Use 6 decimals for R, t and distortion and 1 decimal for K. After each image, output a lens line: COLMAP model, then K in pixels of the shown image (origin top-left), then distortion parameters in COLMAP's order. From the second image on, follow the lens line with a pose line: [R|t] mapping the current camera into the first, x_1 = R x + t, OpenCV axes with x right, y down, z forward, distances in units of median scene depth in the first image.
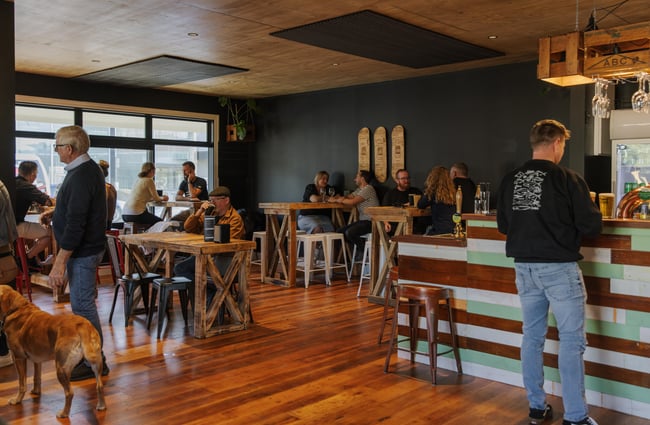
lens RADIAL K [[631.3, 0, 325.0], [0, 631.3, 212.5], [0, 0, 1]] dist [-0.010210, -0.008136]
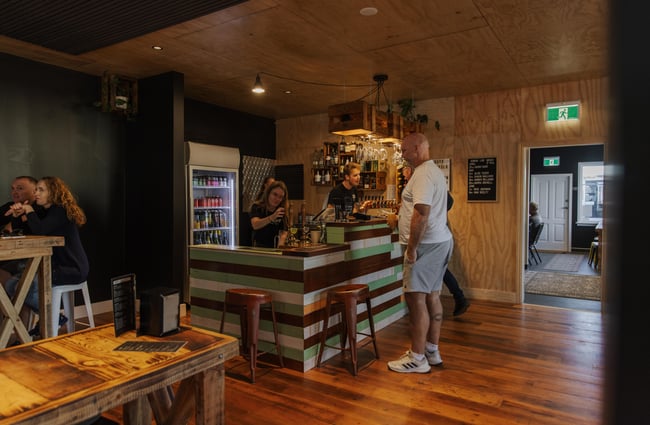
lens RADIAL K [[443.0, 0, 325.0], [0, 443.0, 212.5], [0, 0, 1]] dist [0.001506, 0.000224]
pose [[-0.205436, -0.030222, 0.978204, -0.587496], [0.045912, 0.998125, 0.040480, -0.051928], [-0.977593, 0.053227, -0.203663, 1.133000]]
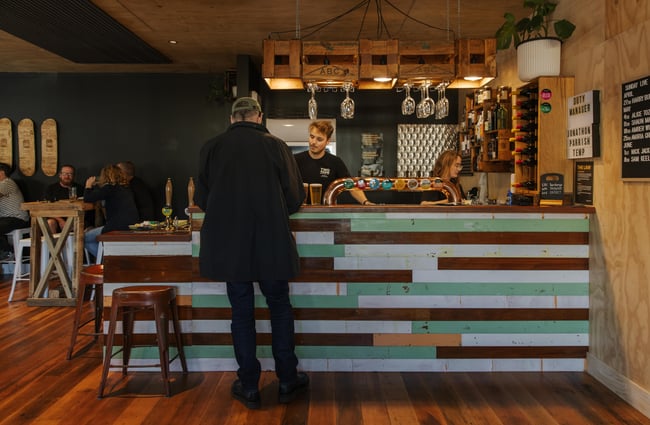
lens RADIAL K [[440.0, 0, 326.0], [0, 440.0, 182.5], [0, 0, 1]] dist [0.001903, 0.003810]
pose [[0.717847, -0.009579, 0.696135, -0.091302], [0.035117, 0.999131, -0.022465, -0.011238], [-0.695314, 0.040572, 0.717560, 0.336842]]
